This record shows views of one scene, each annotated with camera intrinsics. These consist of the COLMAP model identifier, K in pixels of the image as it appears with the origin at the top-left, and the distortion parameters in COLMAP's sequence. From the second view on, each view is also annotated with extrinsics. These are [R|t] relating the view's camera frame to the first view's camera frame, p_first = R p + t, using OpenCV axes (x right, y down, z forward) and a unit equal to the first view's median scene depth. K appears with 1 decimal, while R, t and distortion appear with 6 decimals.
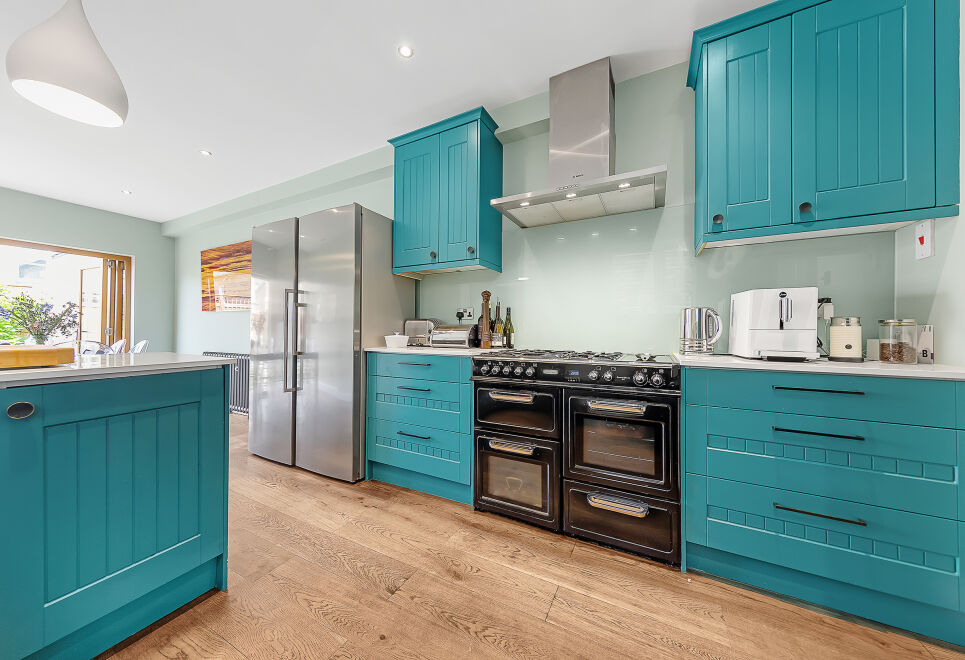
lens RADIAL K [[324.0, 0, 482.5], [0, 324.0, 330.0], [0, 0, 1]] dist [0.000559, 0.000022]
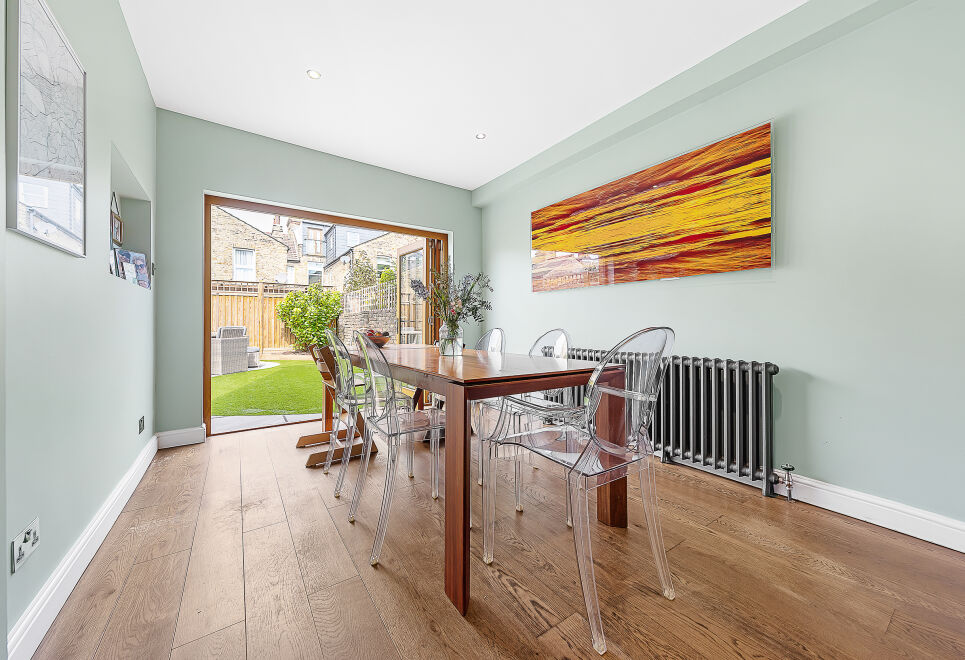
lens RADIAL K [[346.7, 0, 465.7], [0, 346.7, 325.4], [0, 0, 1]] dist [0.000616, 0.000027]
pose [[0.874302, -0.003201, -0.485371, -1.172829], [0.005994, 0.999973, 0.004202, 0.027951], [0.485345, -0.006583, 0.874298, 0.423042]]
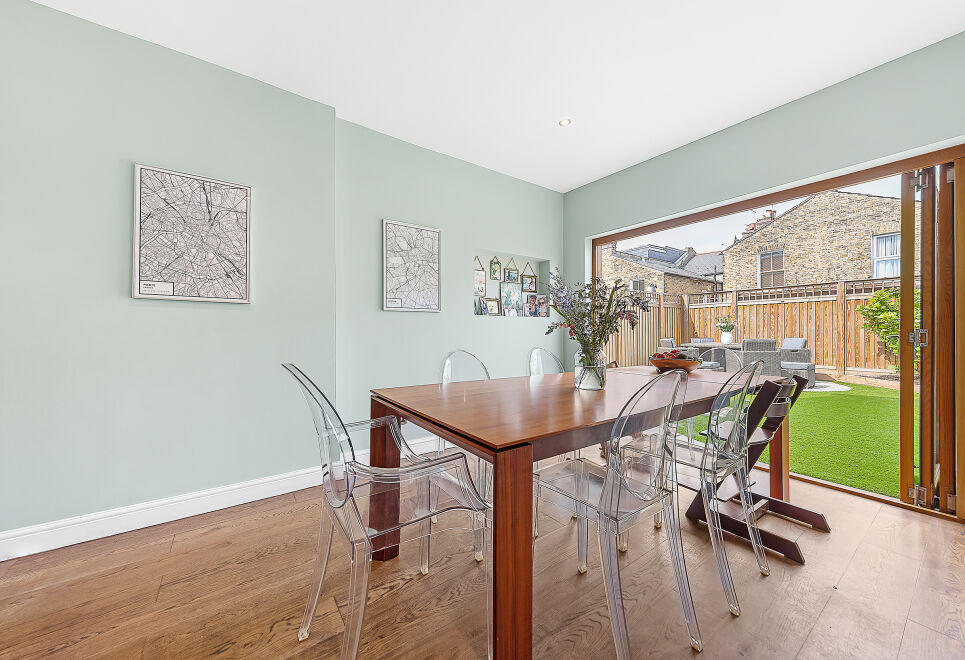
lens RADIAL K [[351.4, 0, 482.5], [0, 351.4, 330.0], [0, 0, 1]] dist [0.010182, -0.000028]
pose [[-0.447664, -0.008779, -0.894159, -0.890786], [0.000643, 0.999948, -0.010139, -0.004839], [0.894202, -0.005114, -0.447635, 1.345154]]
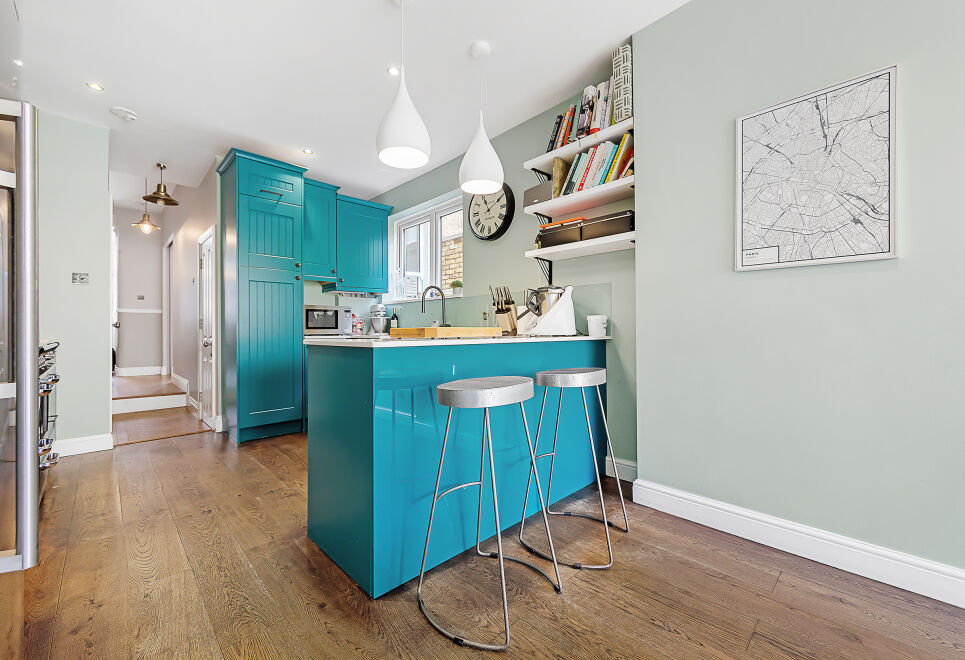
lens RADIAL K [[391.6, 0, 482.4], [0, 391.6, 326.8], [0, 0, 1]] dist [0.002251, -0.000036]
pose [[-0.948075, 0.001363, 0.318044, -1.016421], [-0.001309, 0.999966, -0.008189, 0.029129], [-0.318044, -0.008180, -0.948041, 1.187140]]
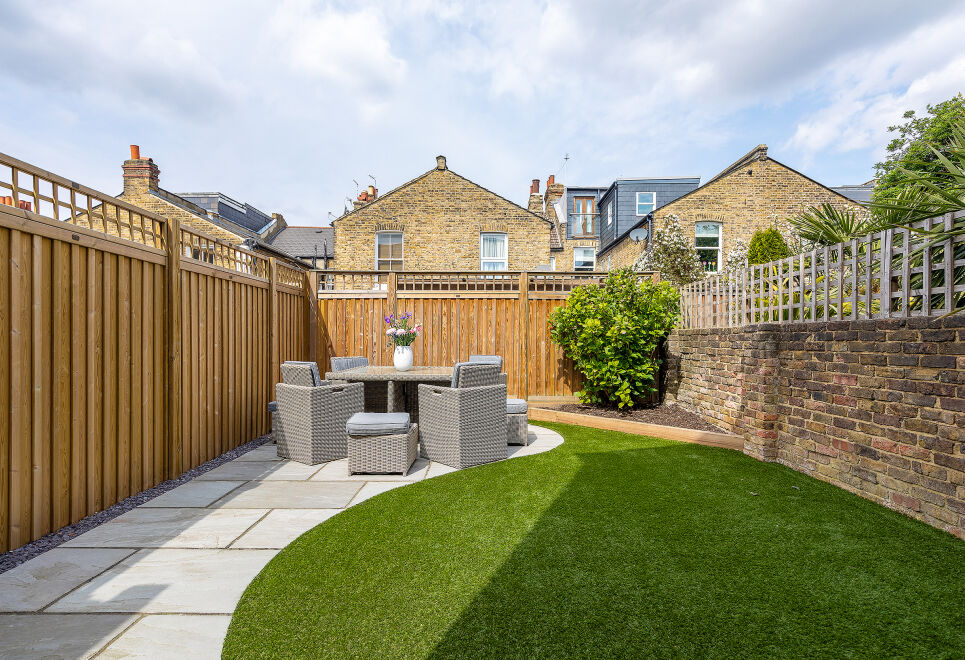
lens RADIAL K [[501.6, 0, 476.1], [0, 501.6, 340.7], [0, 0, 1]] dist [-0.000298, 0.000007]
pose [[0.451852, -0.000274, -0.892093, -2.597208], [-0.001708, 0.999998, -0.001173, -0.043166], [0.892091, 0.002054, 0.451851, 1.138591]]
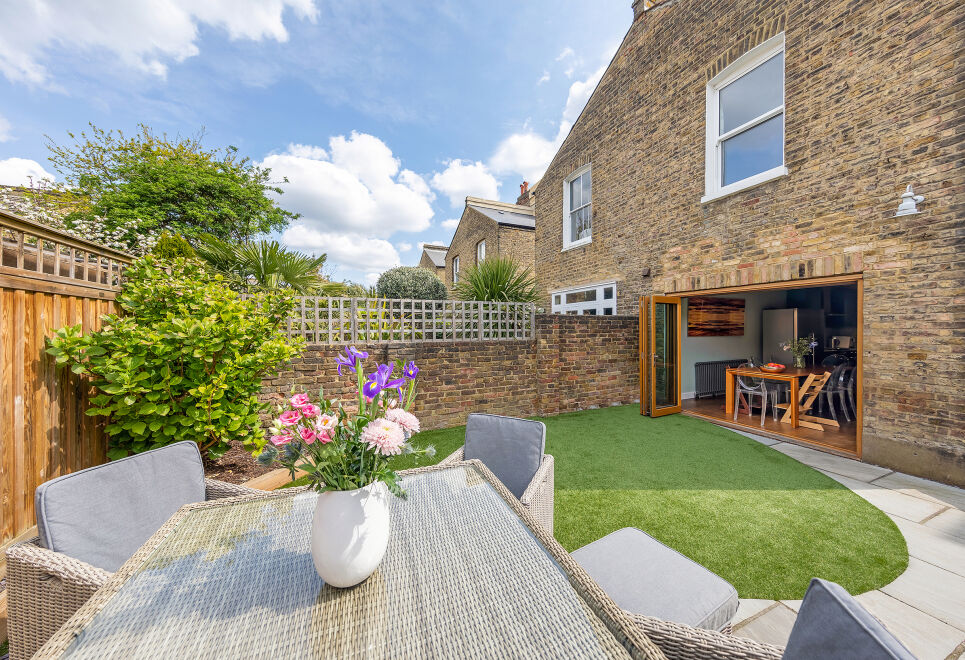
lens RADIAL K [[324.0, 0, 482.5], [0, 324.0, 330.0], [0, 0, 1]] dist [0.000559, 0.000022]
pose [[0.628267, -0.011248, 0.777917, -5.085935], [0.000537, 0.999902, 0.014025, -0.215327], [-0.777998, -0.008394, 0.628211, 1.536200]]
